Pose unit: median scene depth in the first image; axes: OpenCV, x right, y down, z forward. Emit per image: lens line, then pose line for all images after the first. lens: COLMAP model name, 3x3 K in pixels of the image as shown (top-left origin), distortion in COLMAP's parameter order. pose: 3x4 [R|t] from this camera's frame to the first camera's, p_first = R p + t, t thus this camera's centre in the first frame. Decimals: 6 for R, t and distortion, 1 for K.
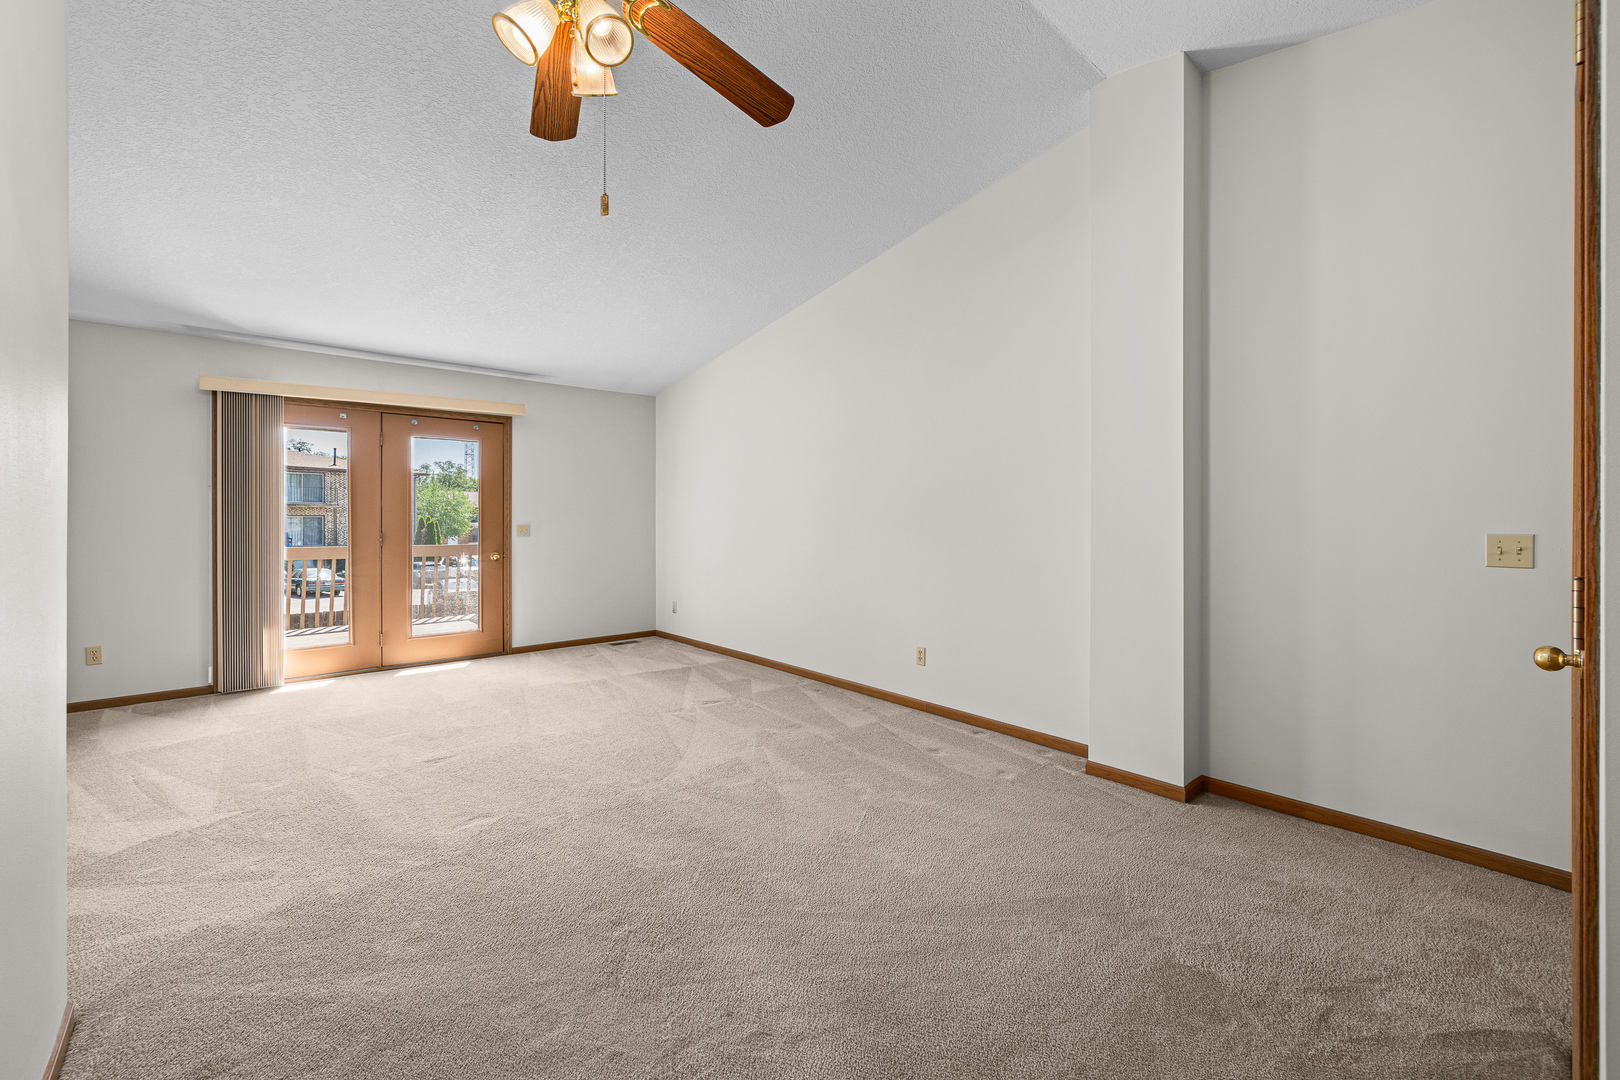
lens RADIAL K [[654.5, 0, 822.8], [0, 654.5, 519.3], [0, 0, 1]] dist [-0.000836, -0.000083]
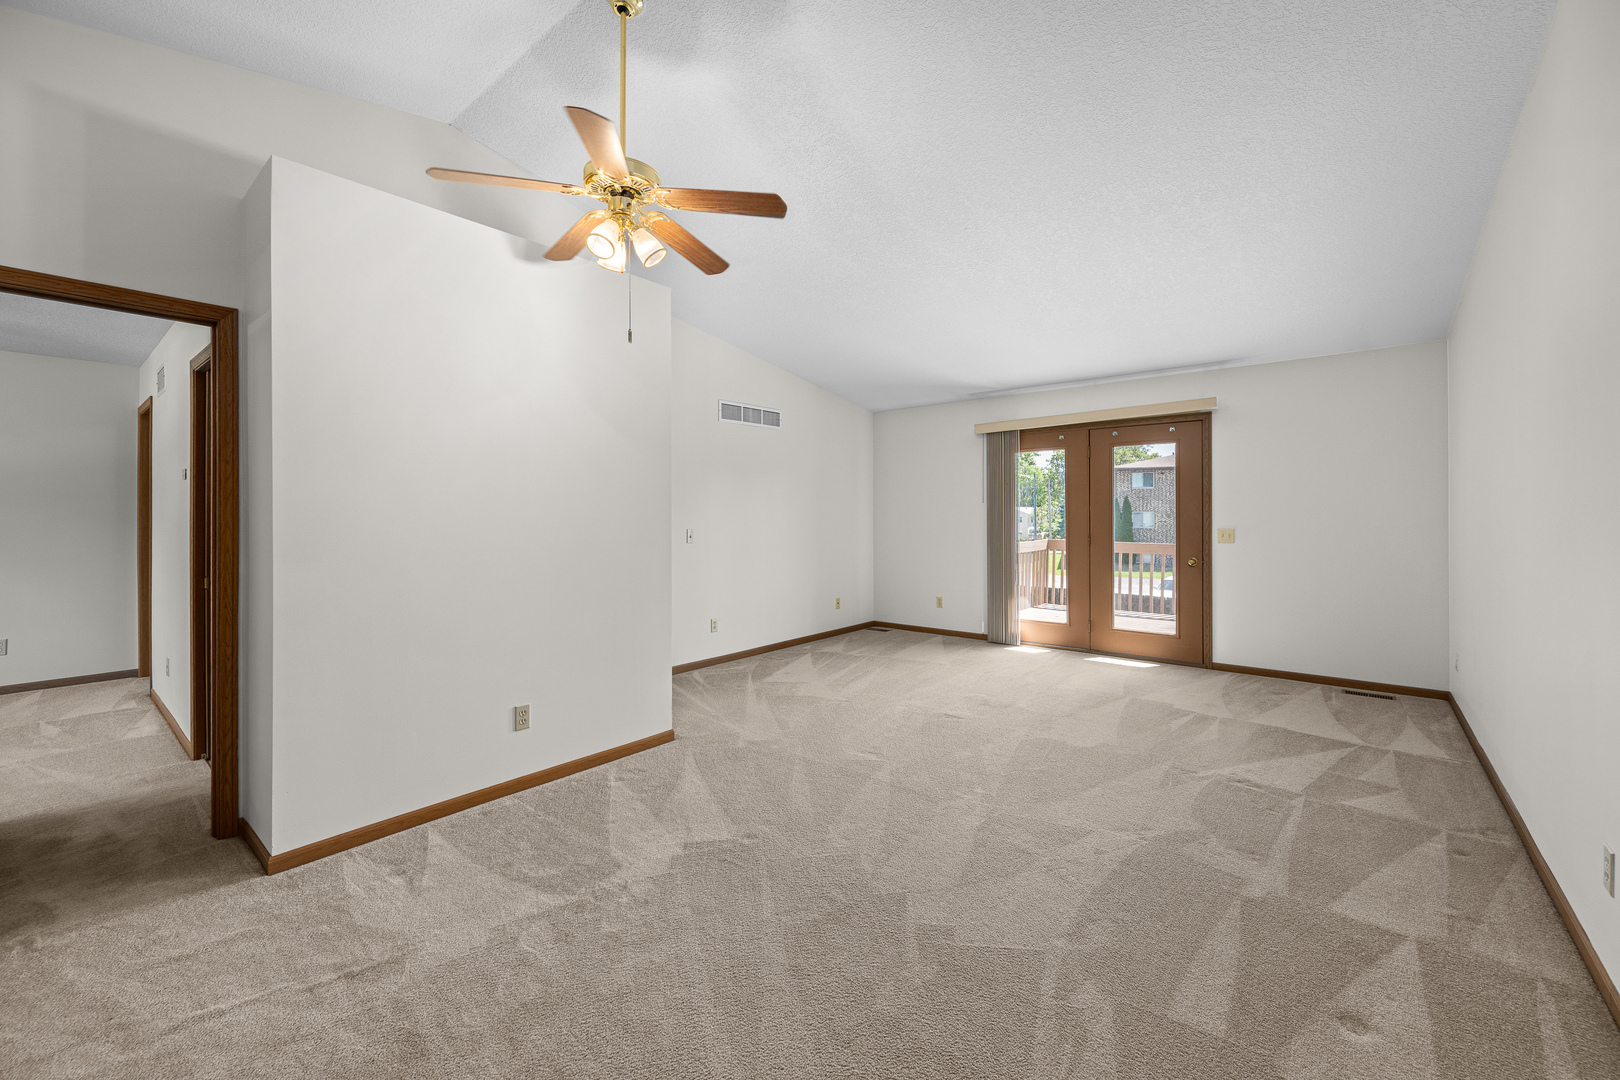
lens RADIAL K [[640.7, 0, 810.9], [0, 640.7, 522.5], [0, 0, 1]] dist [-0.003199, -0.000335]
pose [[0.148701, 0.013490, -0.988790, 0.414662], [0.003500, 0.999894, 0.014168, -0.018978], [0.988876, -0.005568, 0.148638, 0.383323]]
